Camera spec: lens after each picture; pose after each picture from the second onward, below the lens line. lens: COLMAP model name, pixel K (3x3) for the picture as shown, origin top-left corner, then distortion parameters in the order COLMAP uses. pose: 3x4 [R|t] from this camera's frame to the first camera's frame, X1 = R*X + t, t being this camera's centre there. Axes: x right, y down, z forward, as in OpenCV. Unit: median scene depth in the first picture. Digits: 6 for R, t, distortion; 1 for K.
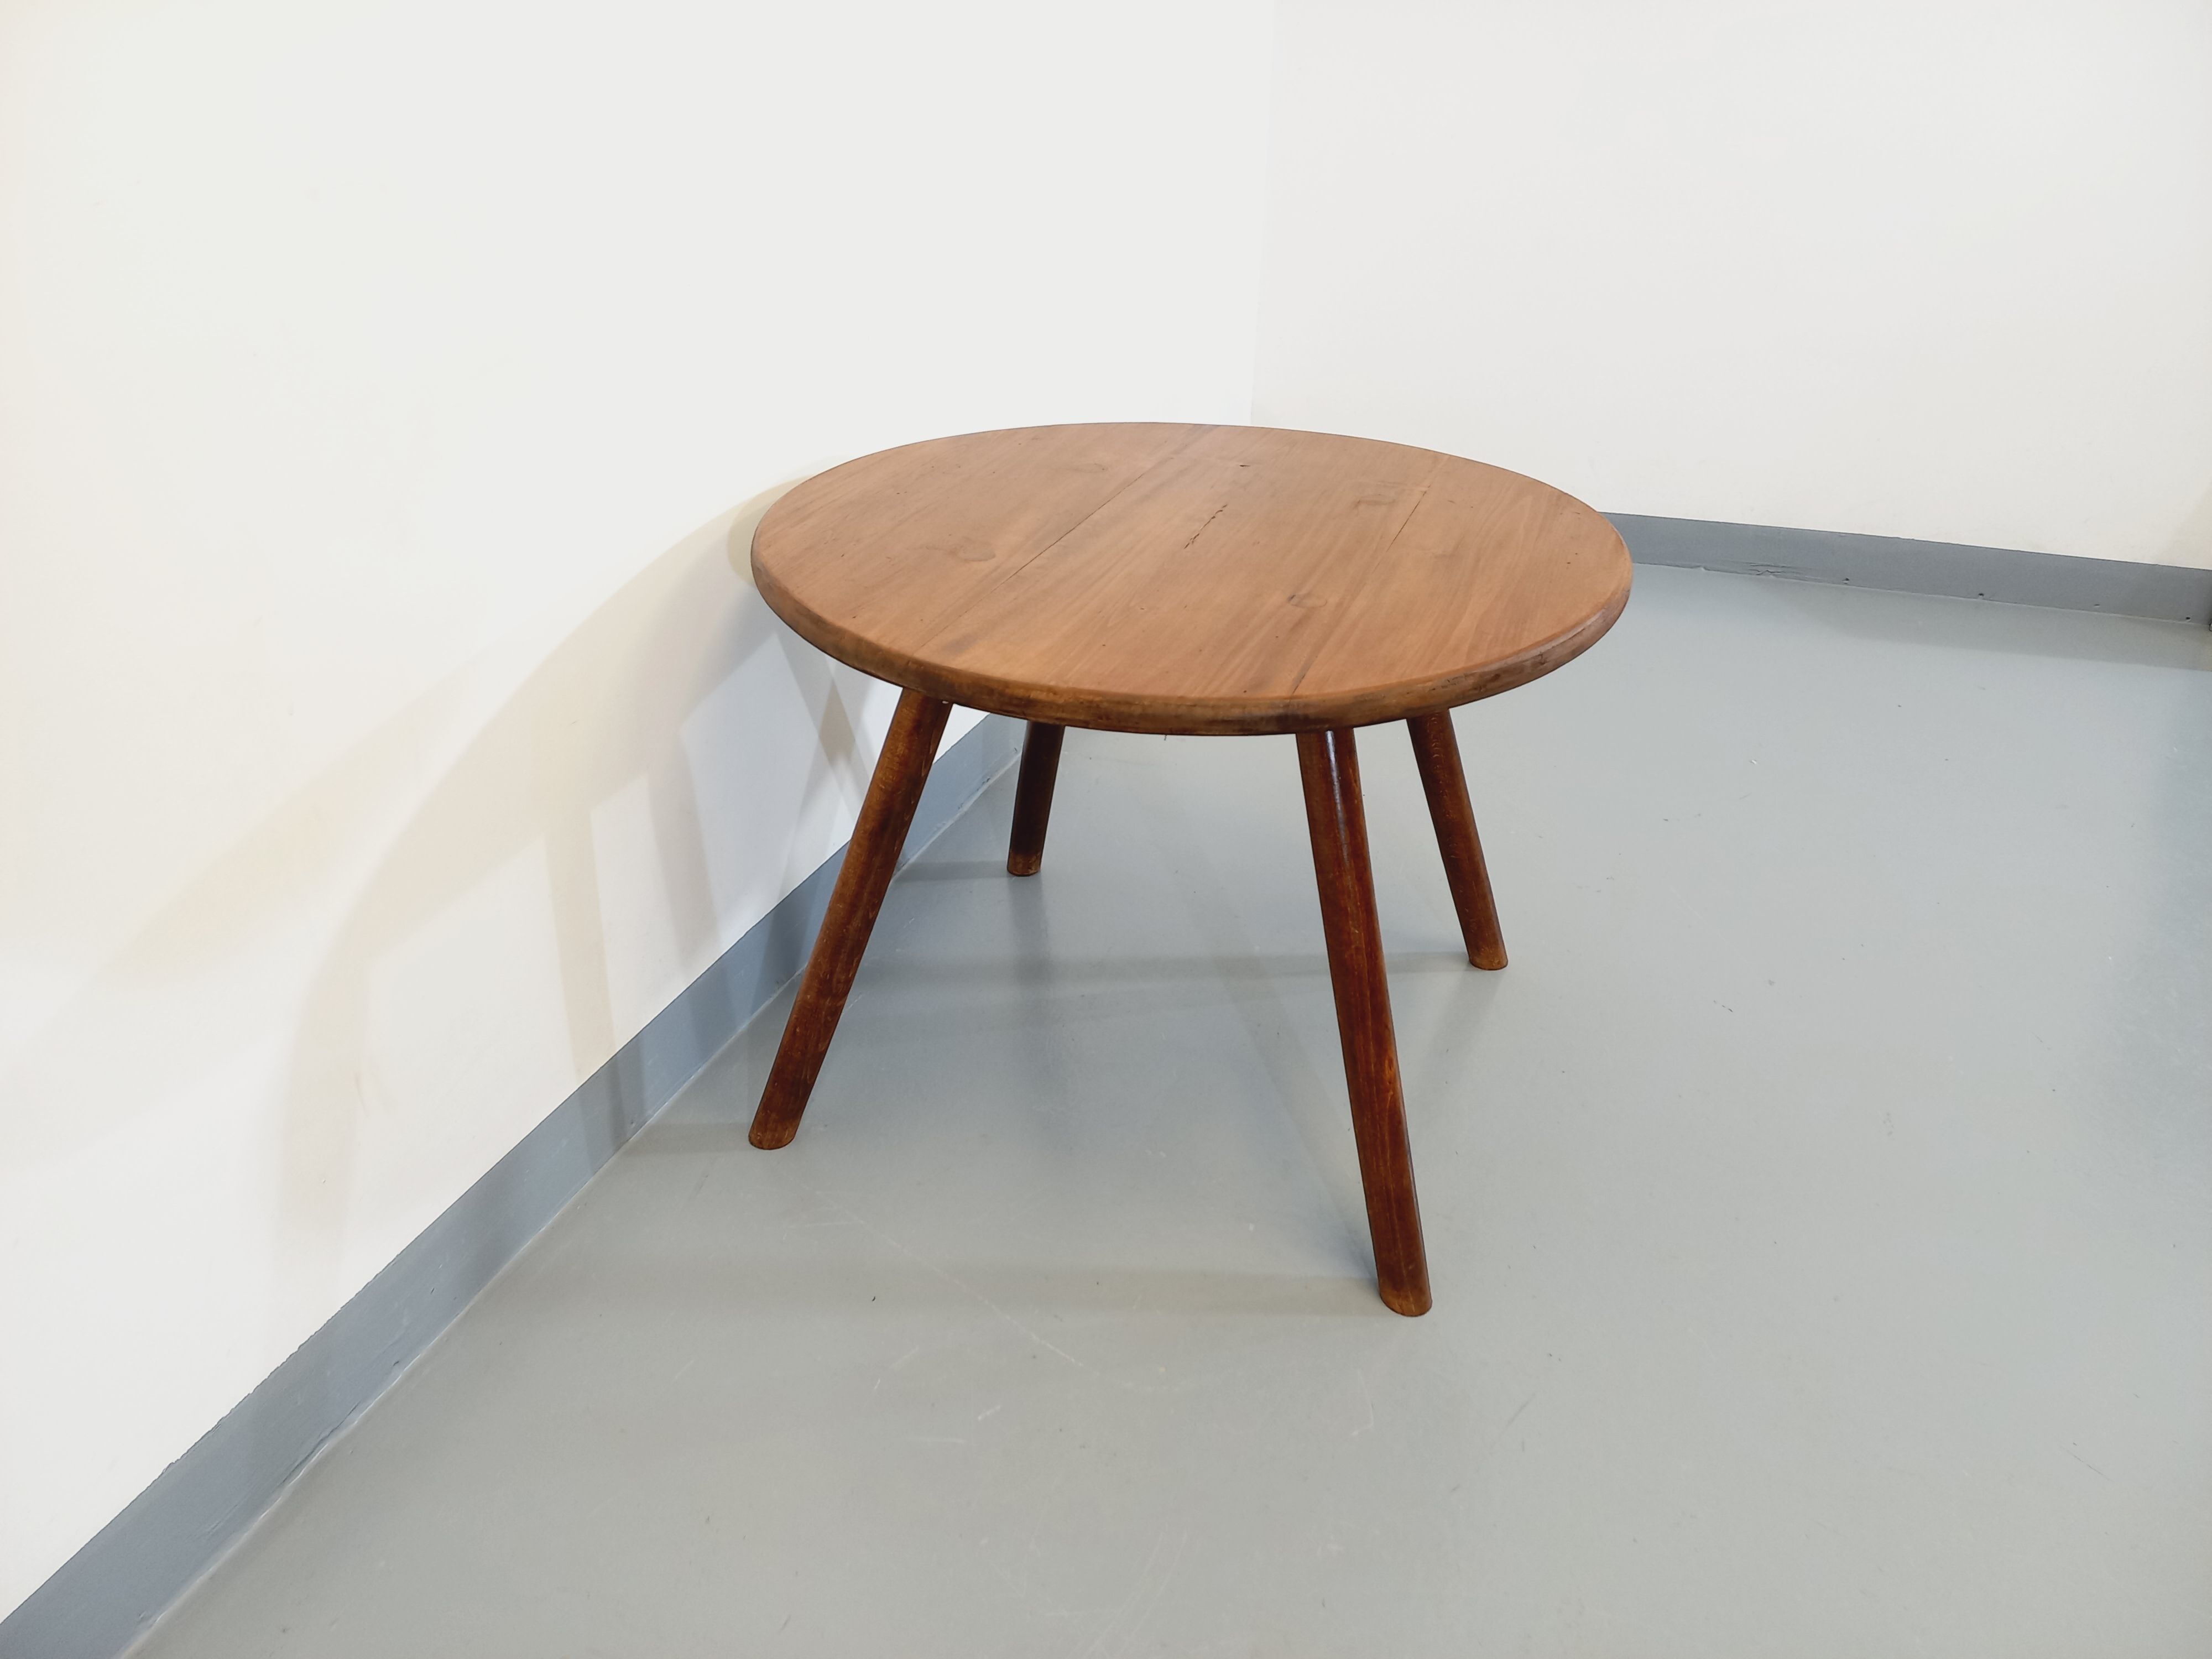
lens RADIAL K [[1615.2, 0, 1112.9], [0, 1615.2, 790.7], [0, 0, 1]] dist [0.090706, -0.002258]
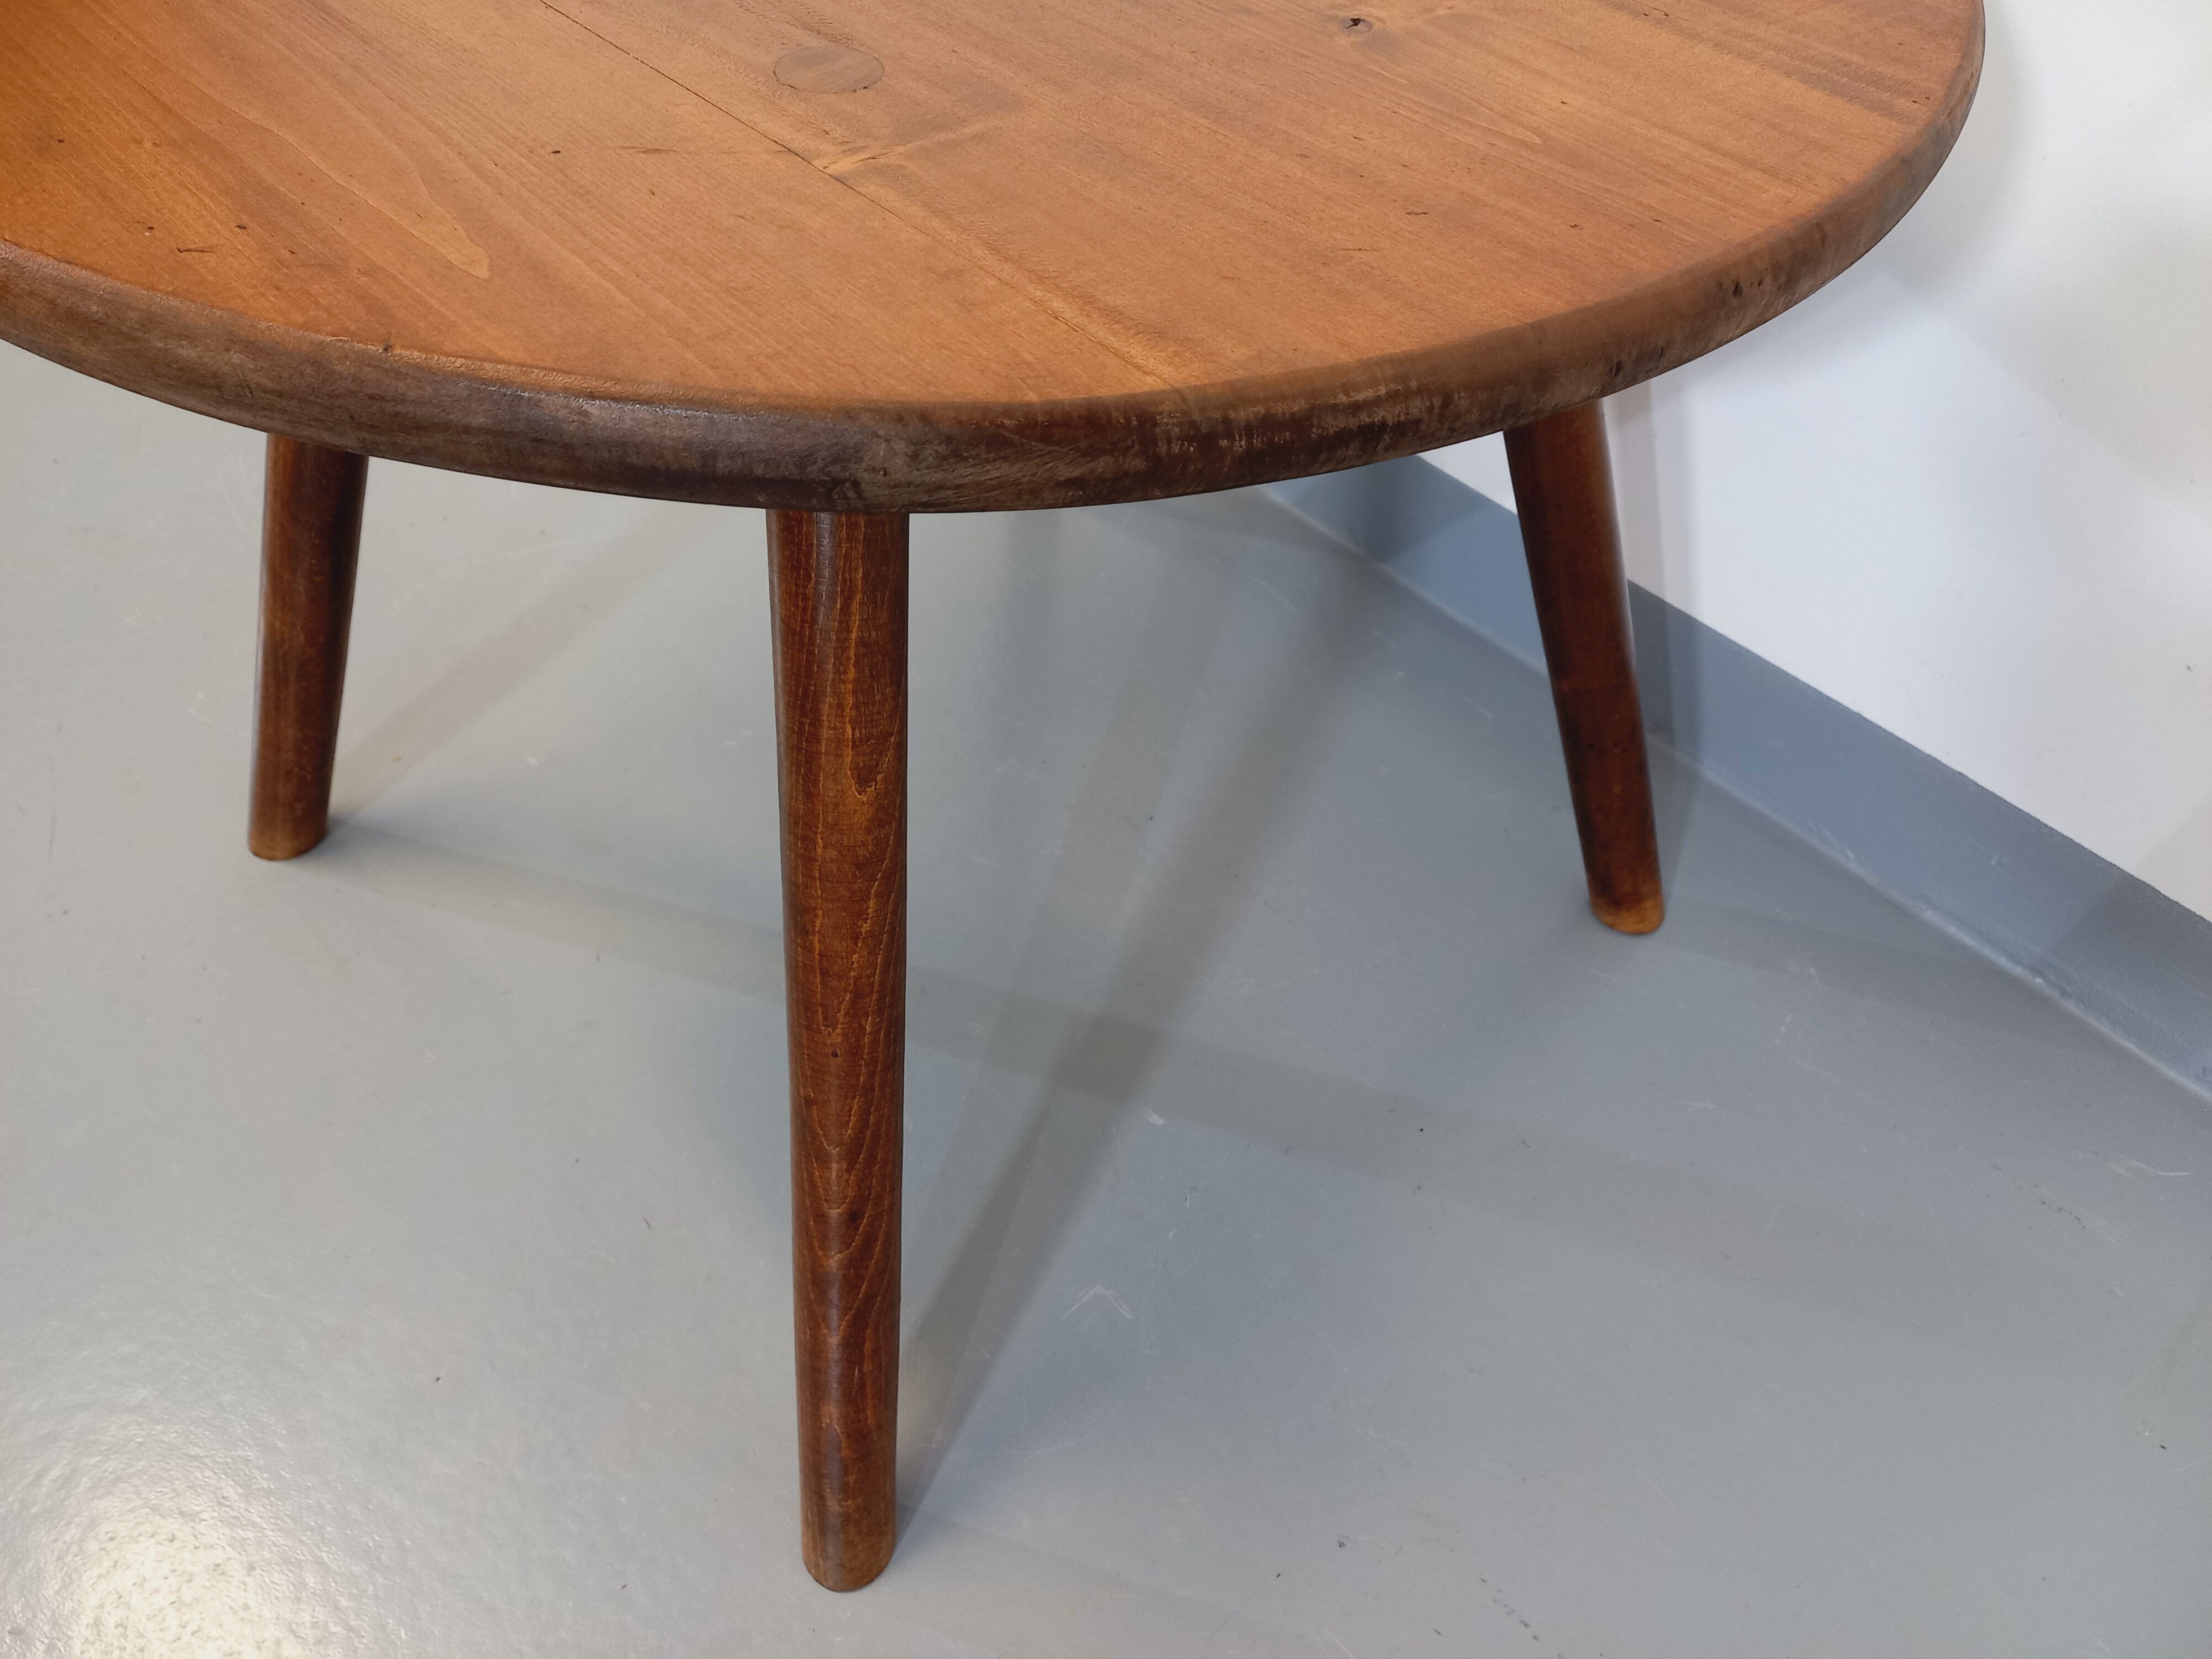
lens RADIAL K [[1643.3, 0, 1117.6], [0, 1643.3, 792.5], [0, 0, 1]] dist [0.110501, -0.160070]
pose [[-0.463895, 0.613116, -0.639445, 0.491594], [-0.432779, 0.472972, 0.767463, -0.442364], [0.772983, 0.632761, 0.045935, 1.297607]]
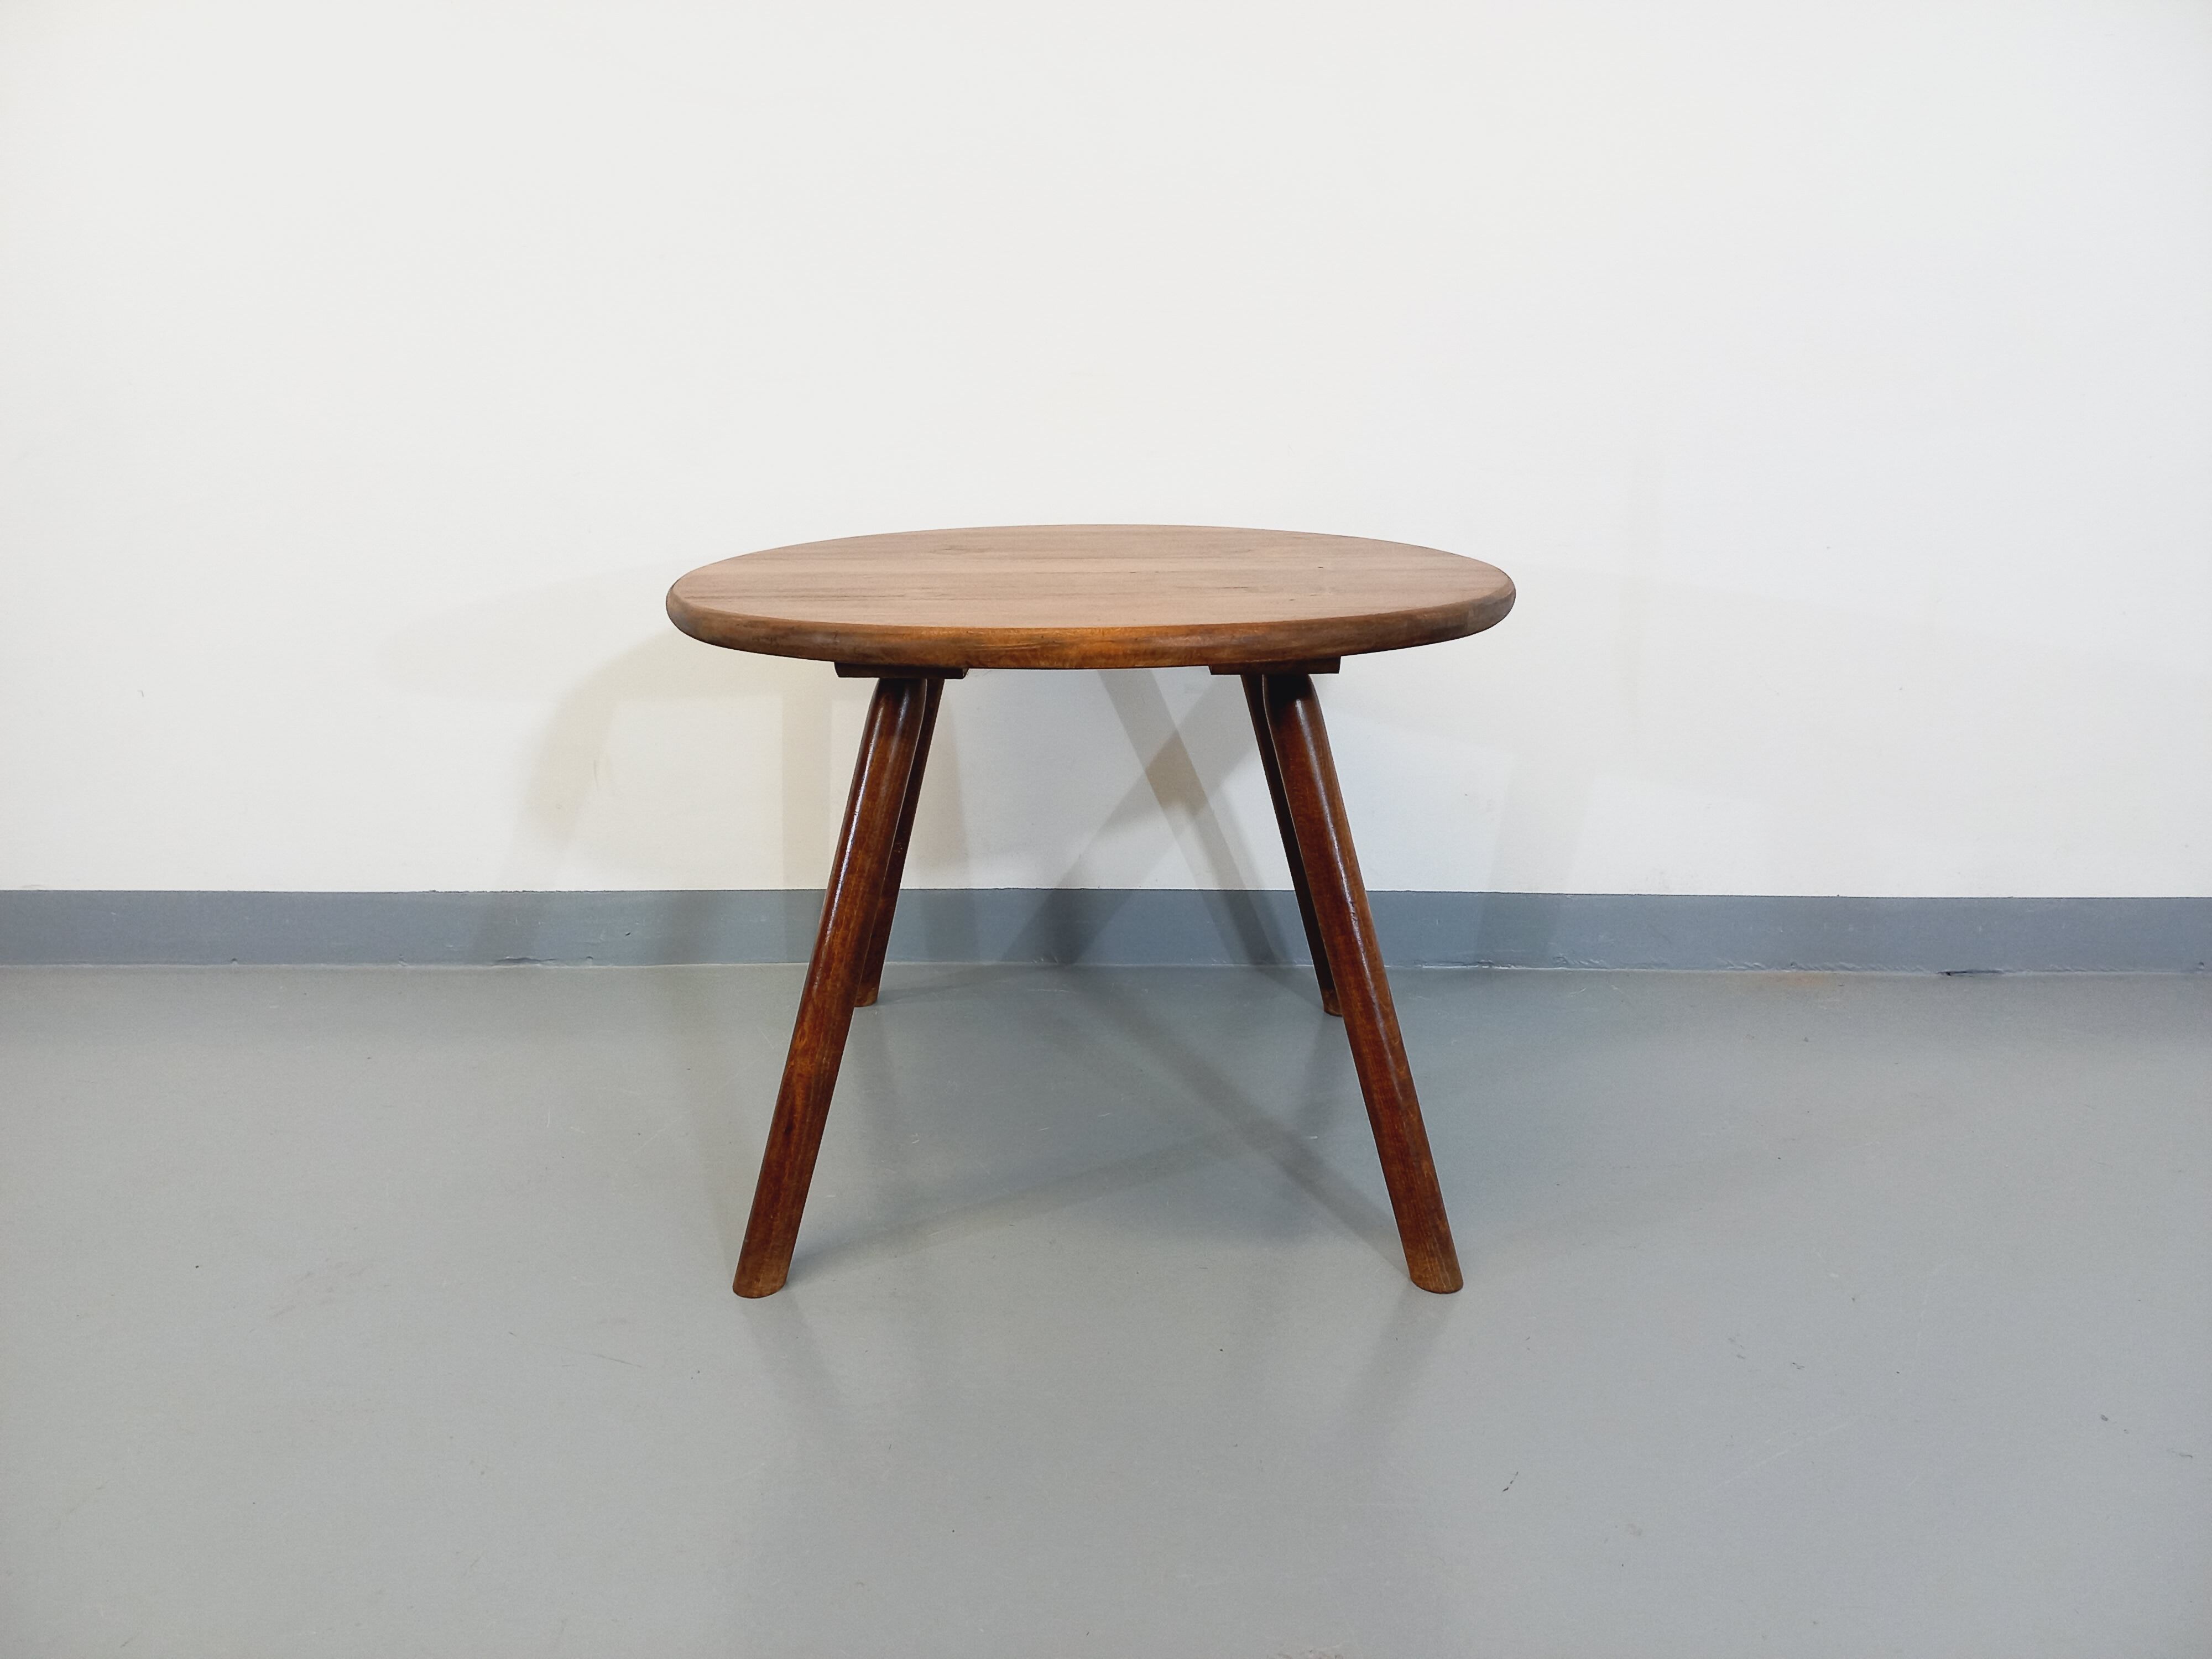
lens RADIAL K [[1621.9, 0, 1101.7], [0, 1621.9, 742.4], [0, 0, 1]] dist [0.099266, -0.100119]
pose [[0.345362, 0.203539, -0.916132, 1.143794], [-0.413485, 0.909341, 0.046155, -0.124417], [0.842470, 0.362866, 0.398212, 0.691228]]
